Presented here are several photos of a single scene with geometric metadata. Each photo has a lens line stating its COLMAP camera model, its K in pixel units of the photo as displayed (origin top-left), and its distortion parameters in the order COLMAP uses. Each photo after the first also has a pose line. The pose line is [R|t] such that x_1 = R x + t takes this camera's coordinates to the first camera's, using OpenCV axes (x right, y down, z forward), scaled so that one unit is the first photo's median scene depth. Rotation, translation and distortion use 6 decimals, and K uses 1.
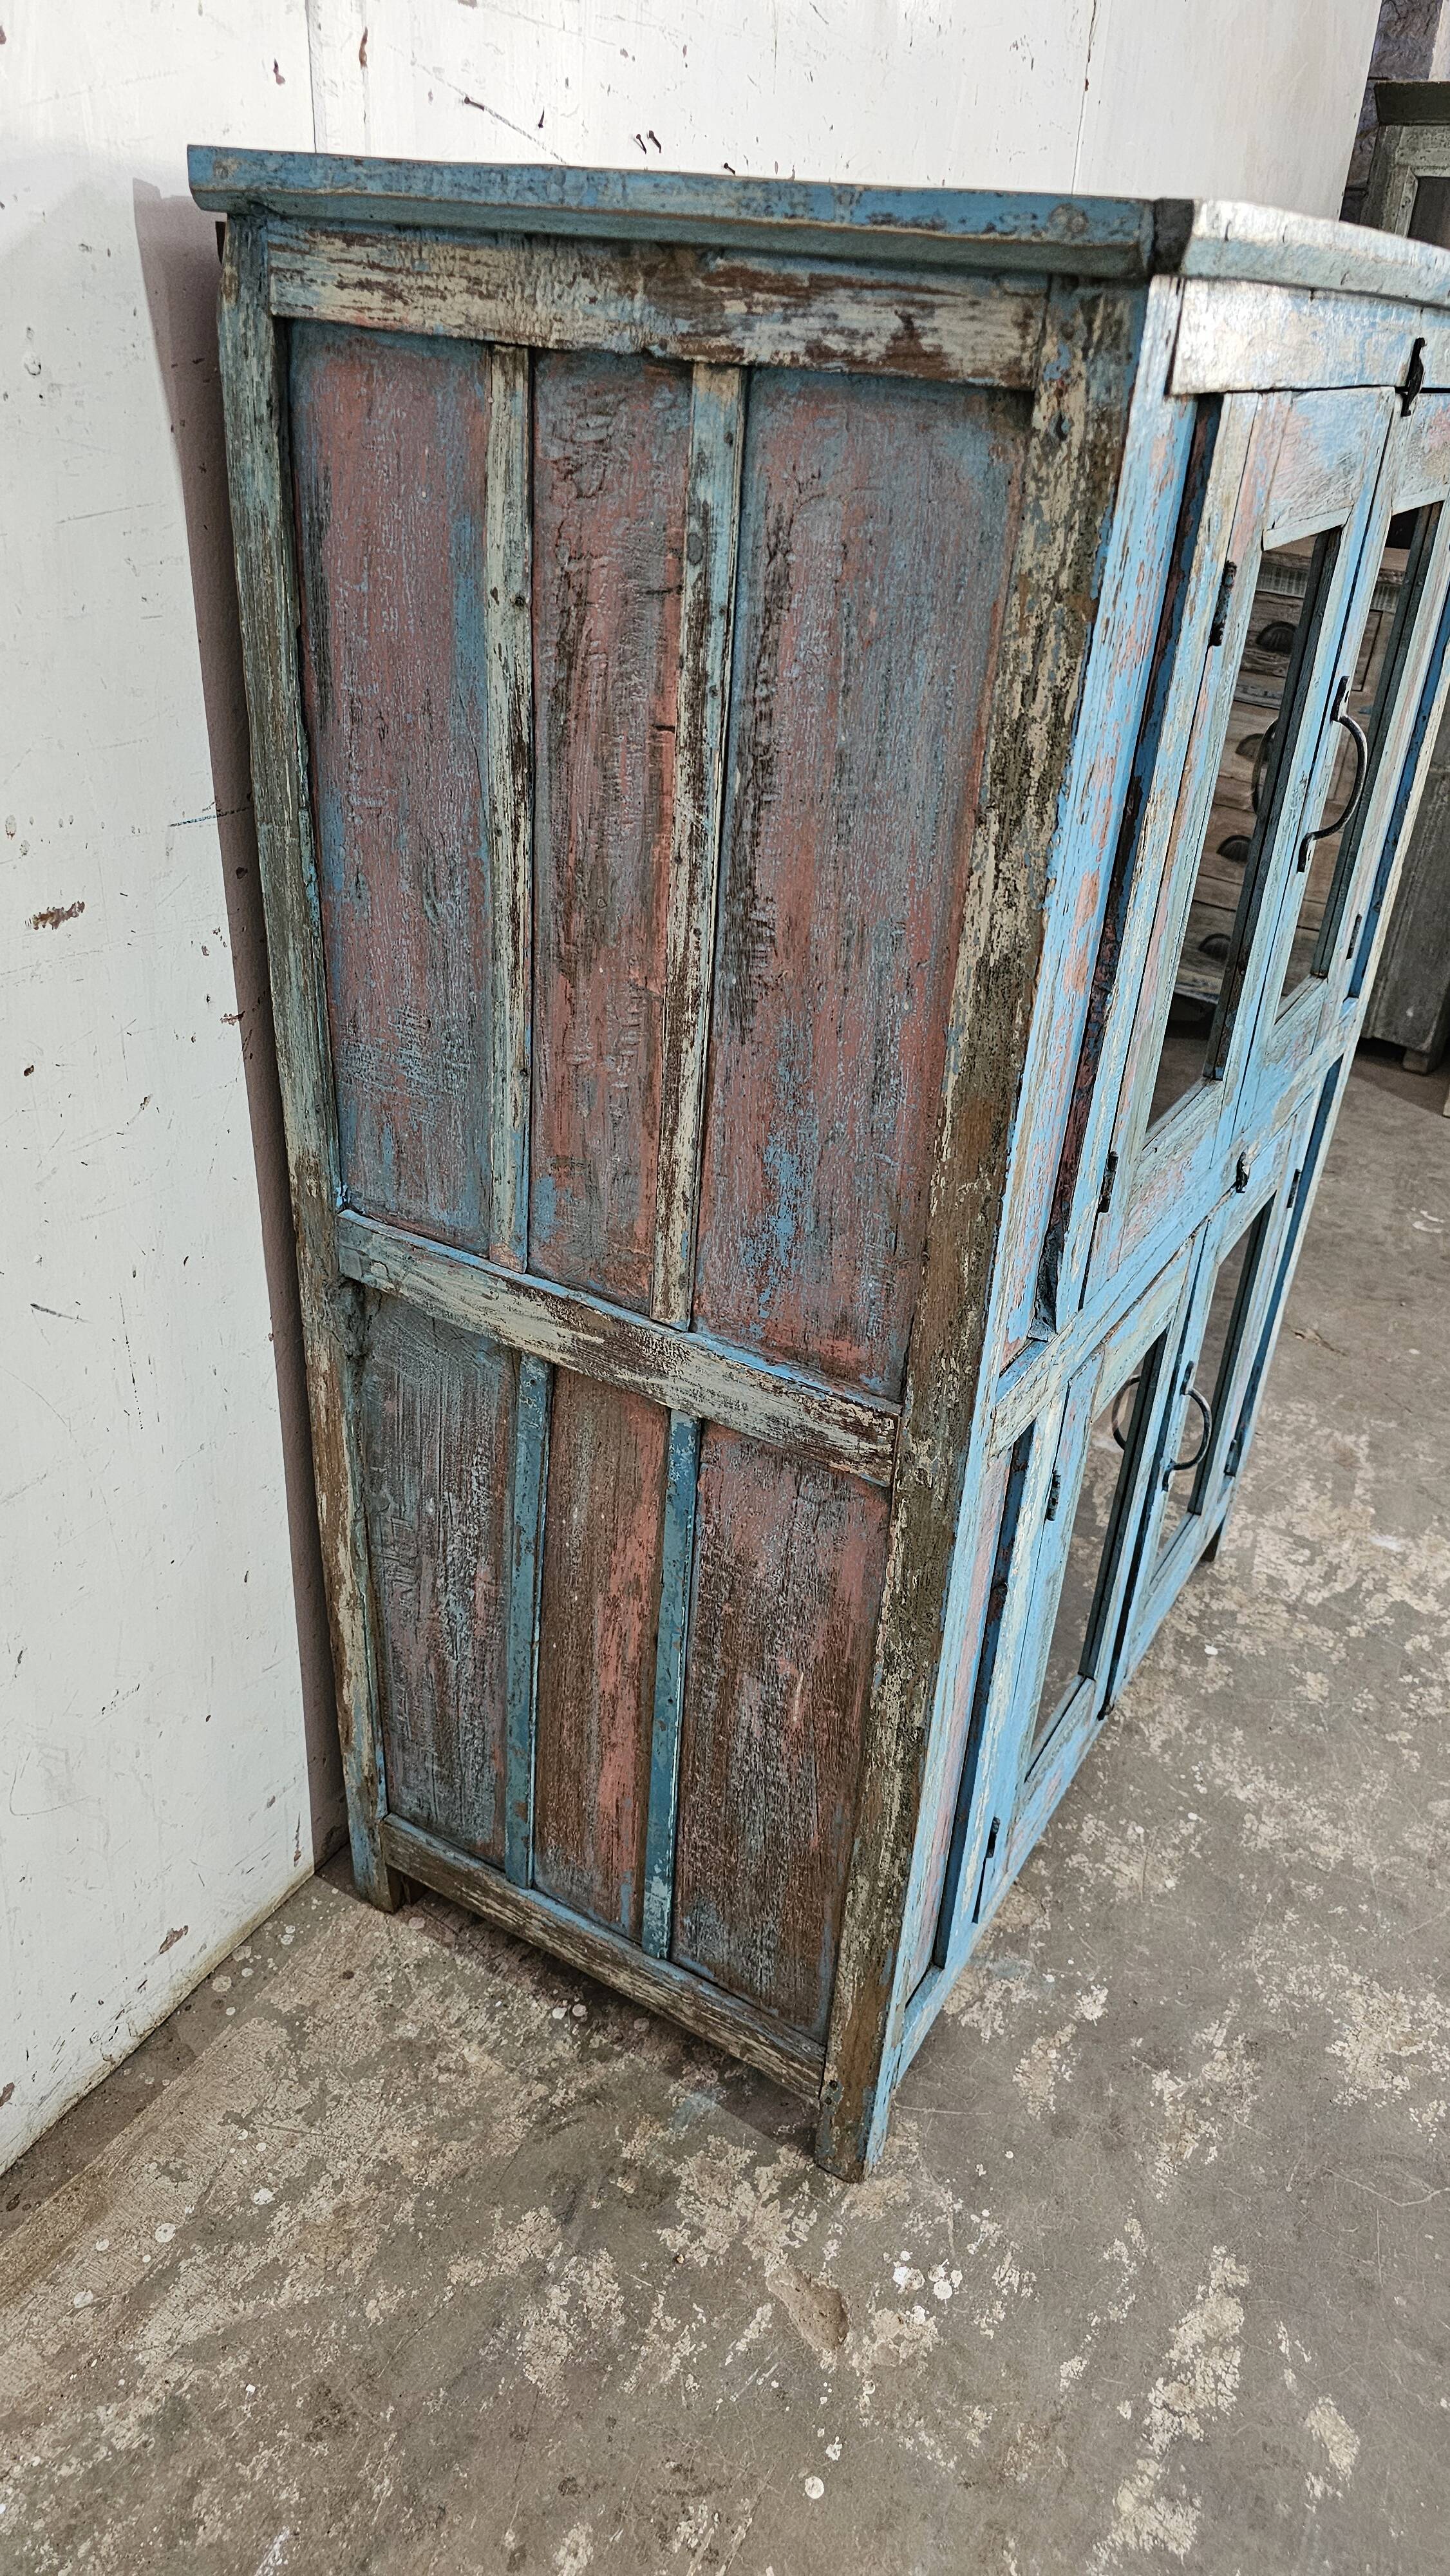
lens RADIAL K [[1740.7, 0, 738.3], [0, 1740.7, 1301.2], [0, 0, 1]] dist [0.041421, -0.039642]
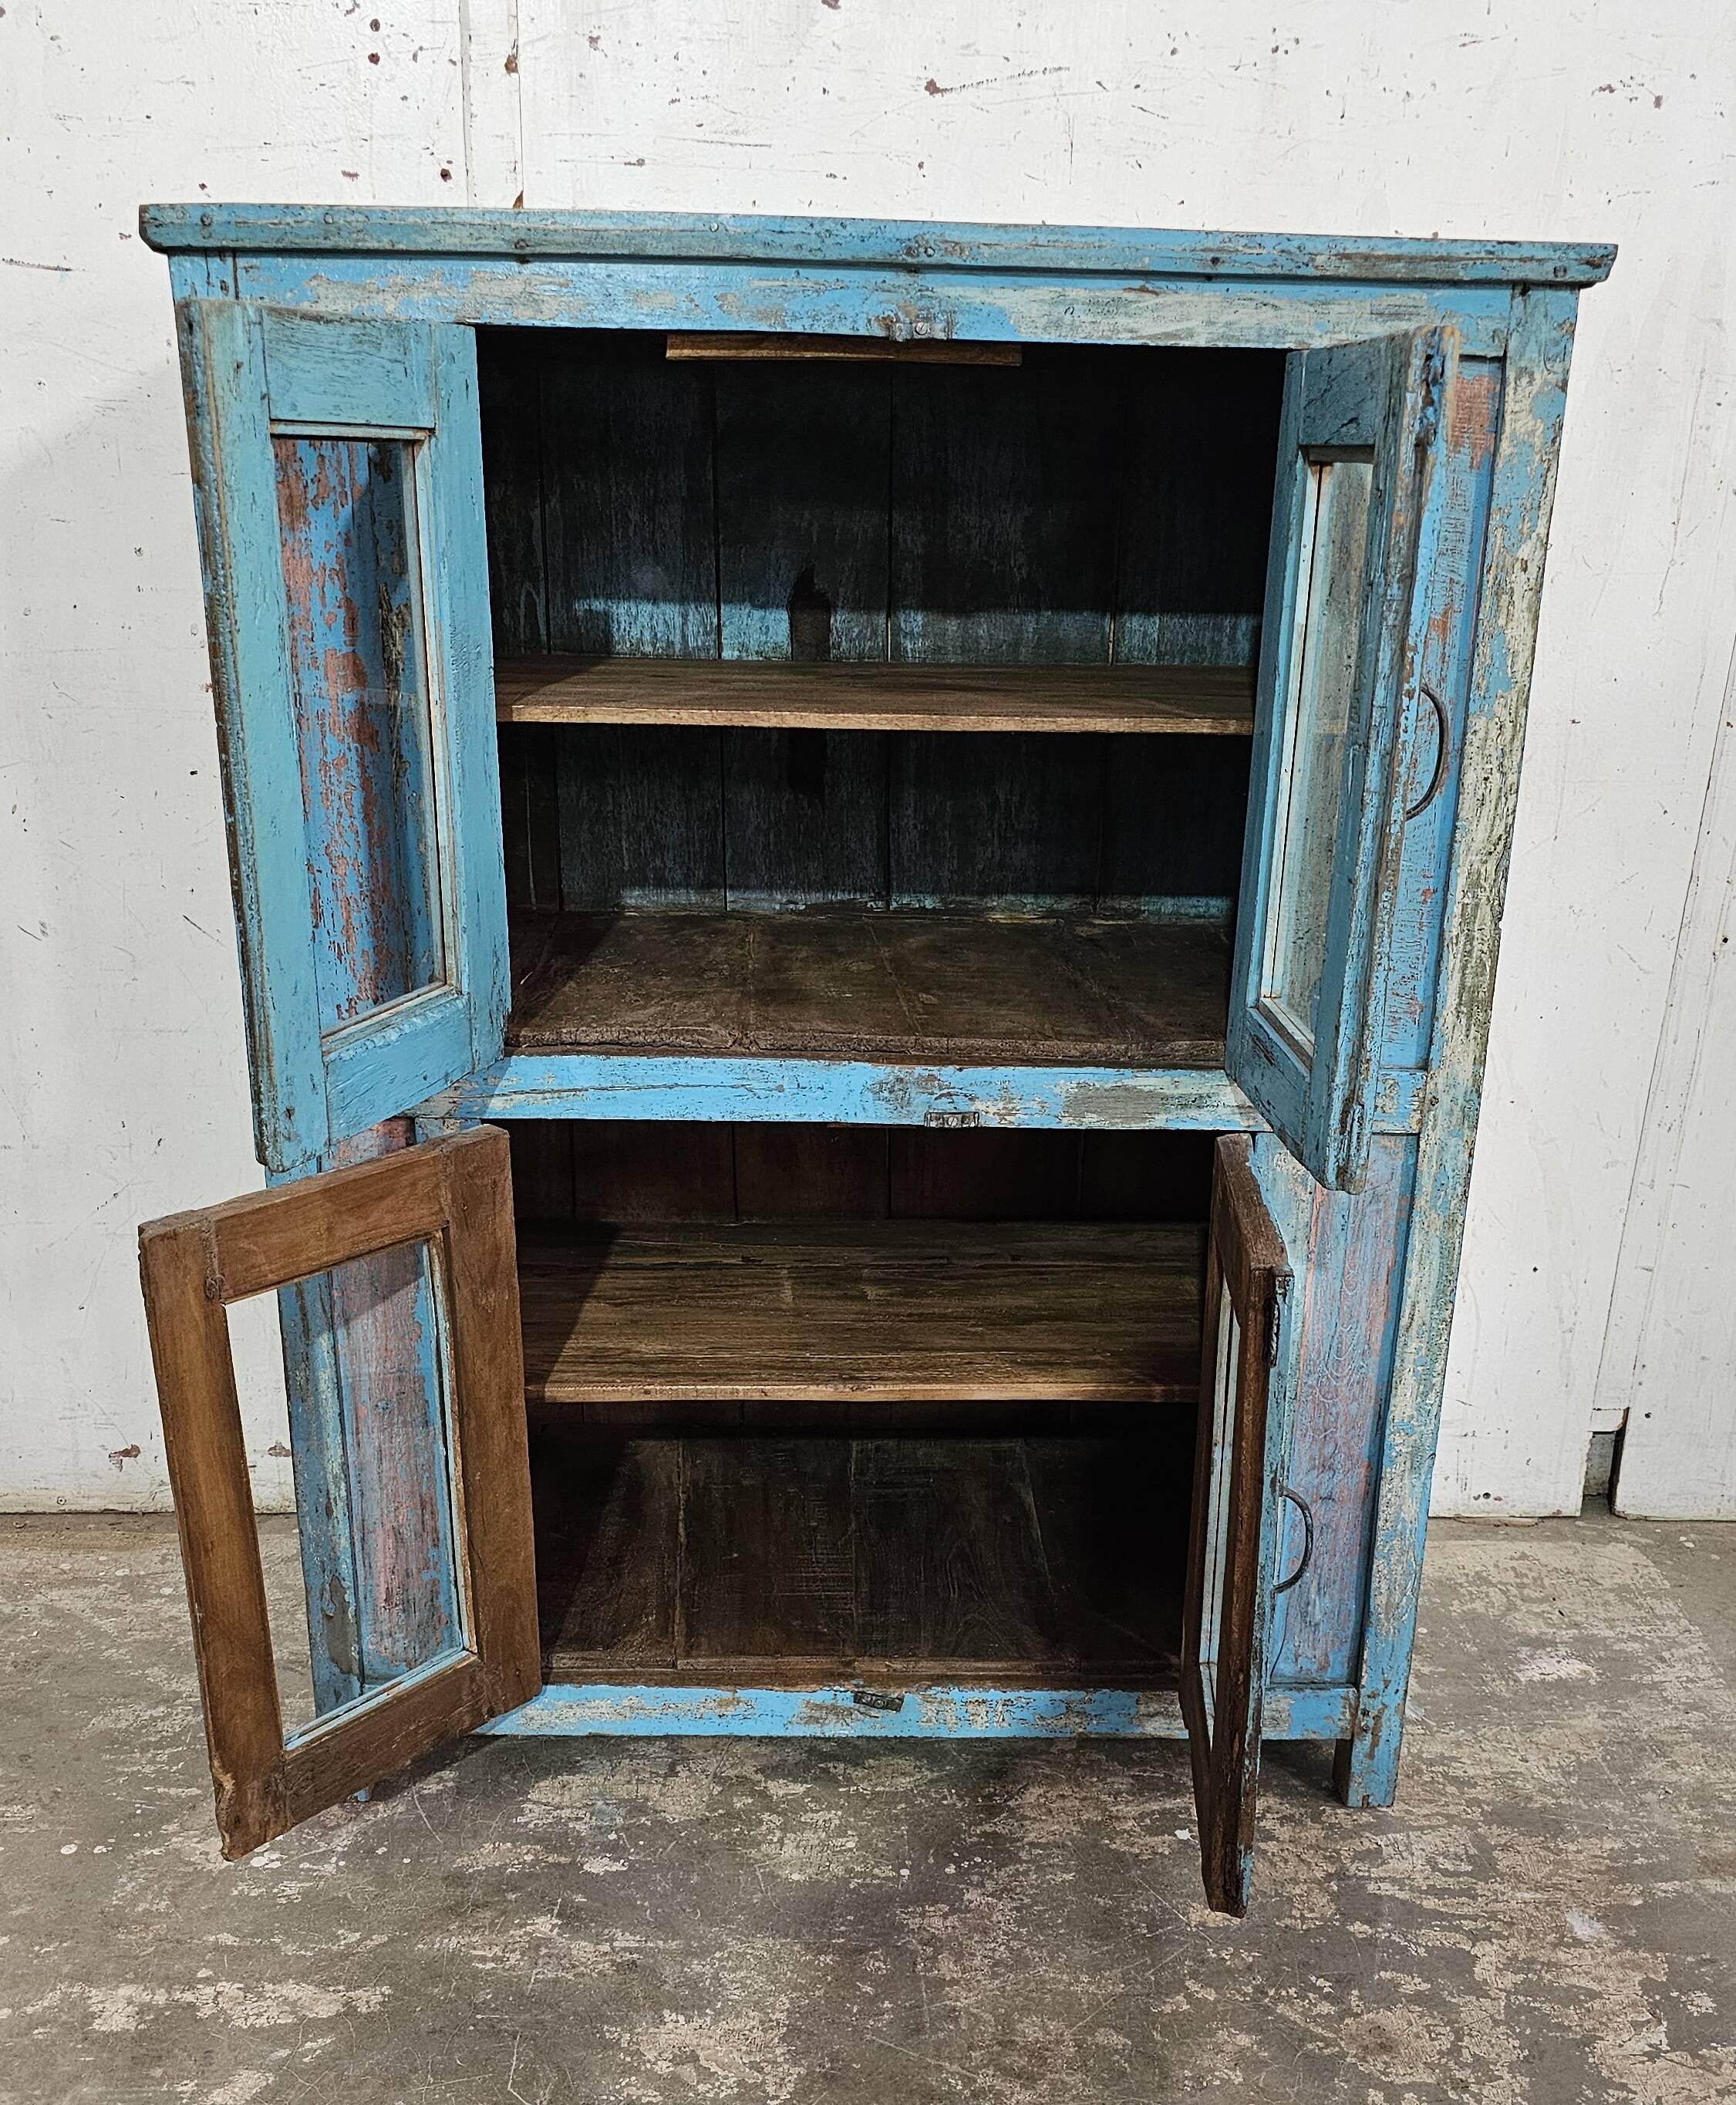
lens RADIAL K [[2071.6, 0, 861.6], [0, 2071.6, 1257.9], [0, 0, 1]] dist [0.036944, 0.000000]
pose [[0.526454, 0.249937, -0.812636, 1.391276], [-0.412430, 0.910897, 0.012972, 0.004959], [0.743470, 0.328326, 0.582627, 0.352274]]
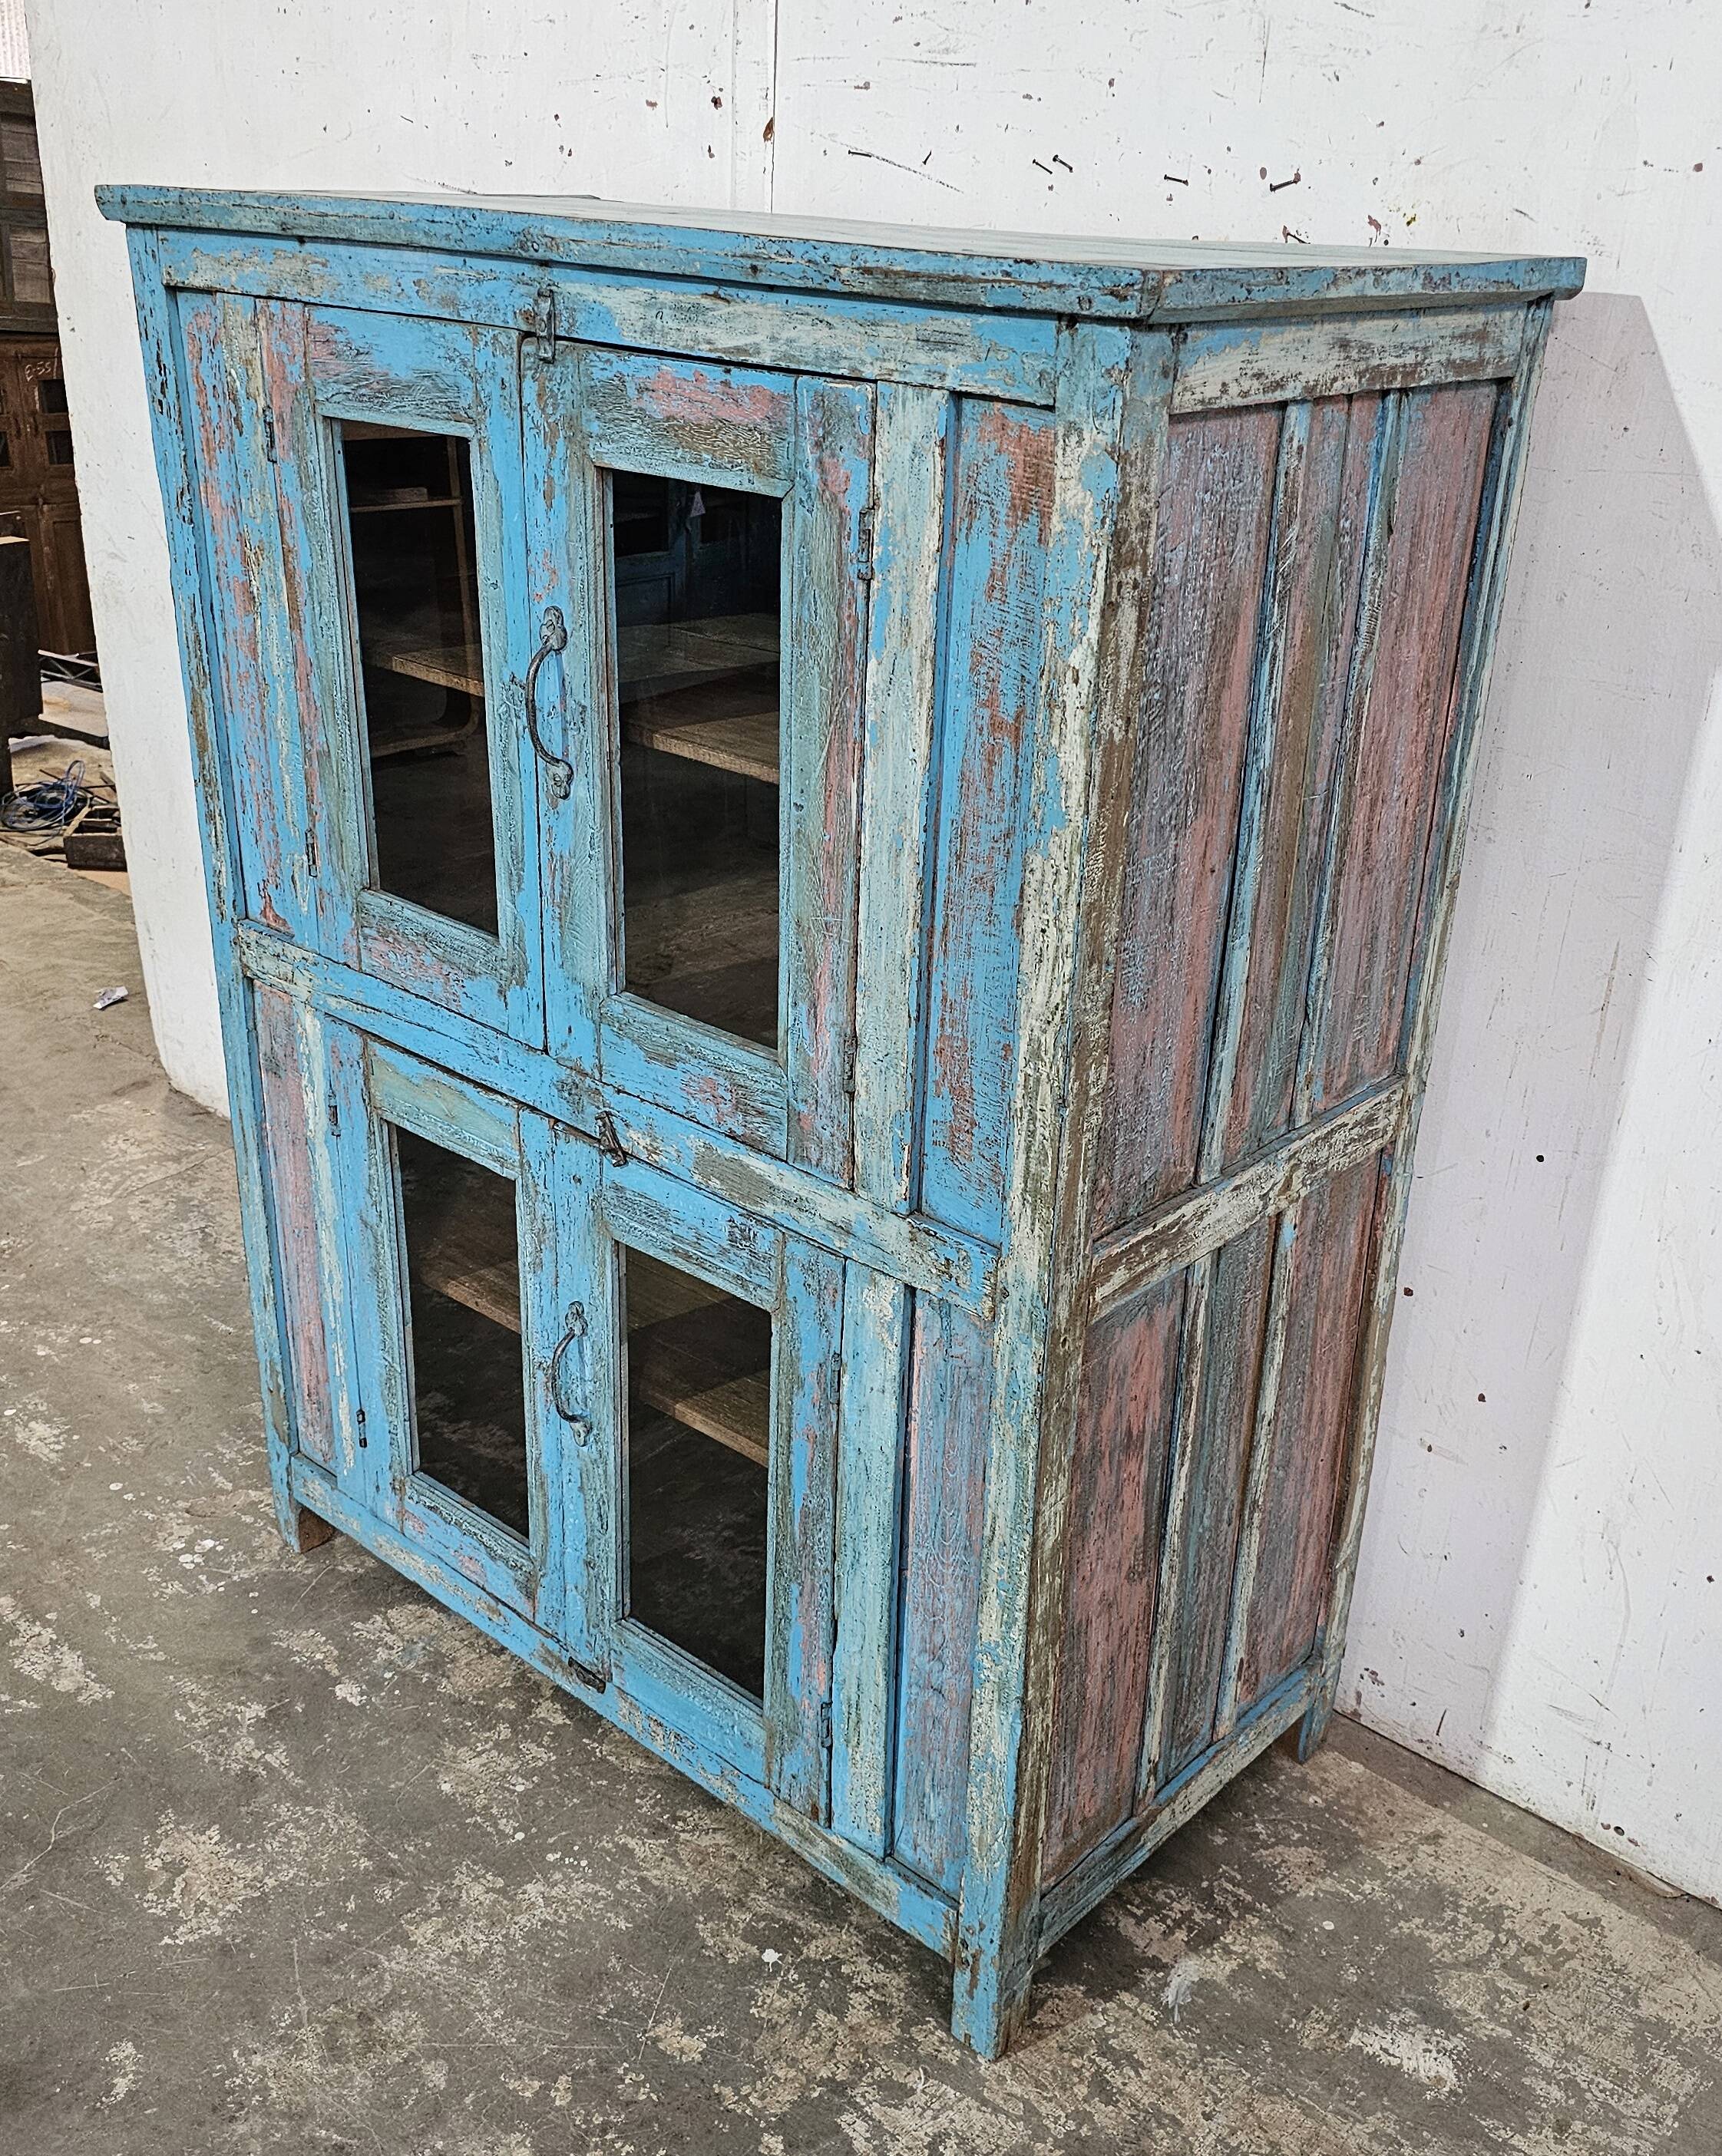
lens RADIAL K [[2073.6, 0, 886.6], [0, 2073.6, 1179.7], [0, 0, 1]] dist [0.028457, 0.000000]
pose [[-0.195494, 0.363712, -0.910767, 1.455423], [-0.534493, 0.739124, 0.409894, -0.673804], [0.822253, 0.566930, 0.049907, 1.225280]]
